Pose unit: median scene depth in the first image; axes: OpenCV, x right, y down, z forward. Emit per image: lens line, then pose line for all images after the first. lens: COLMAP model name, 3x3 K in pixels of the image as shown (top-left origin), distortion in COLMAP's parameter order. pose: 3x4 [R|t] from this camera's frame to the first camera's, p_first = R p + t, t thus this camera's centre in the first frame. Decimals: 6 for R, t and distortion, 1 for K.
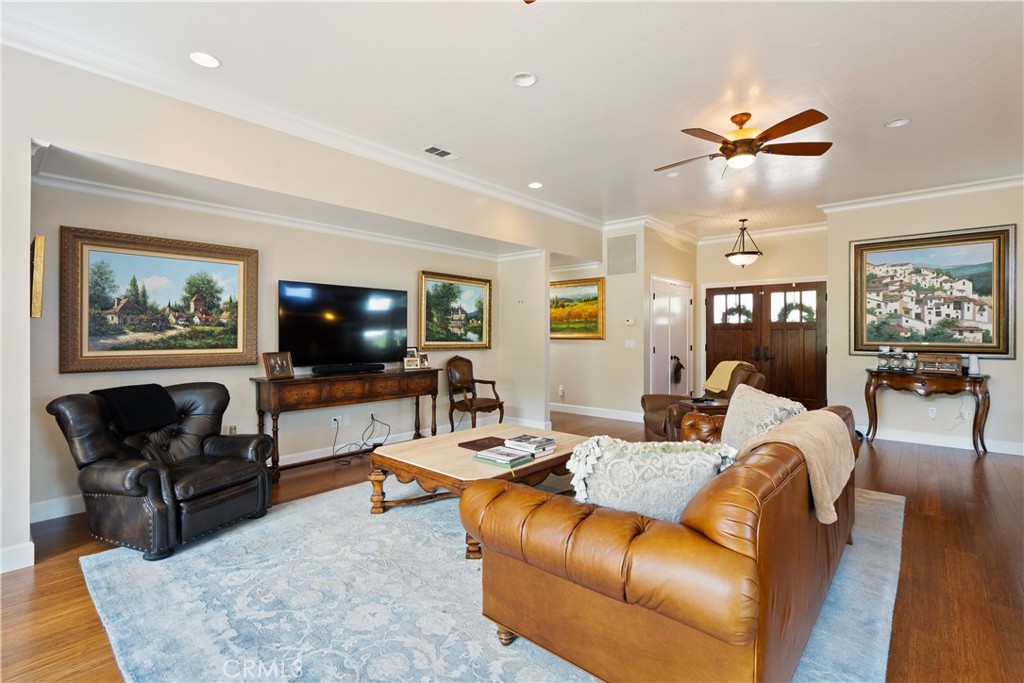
lens RADIAL K [[470.0, 0, 513.6], [0, 470.0, 331.3], [0, 0, 1]] dist [-0.003054, 0.001956]
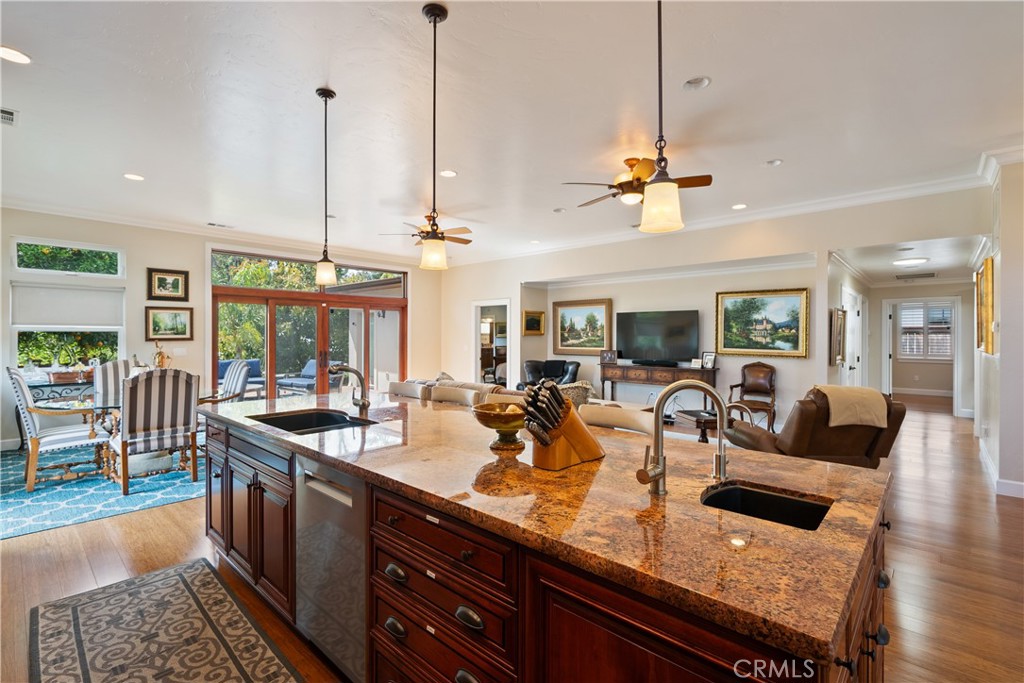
lens RADIAL K [[470.0, 0, 507.4], [0, 470.0, 336.2], [0, 0, 1]] dist [-0.003054, 0.001956]
pose [[-0.021541, 0.000549, -0.999768, 1.068083], [0.002229, 0.999997, 0.000501, -0.011741], [0.999765, -0.002218, -0.021543, 0.451960]]
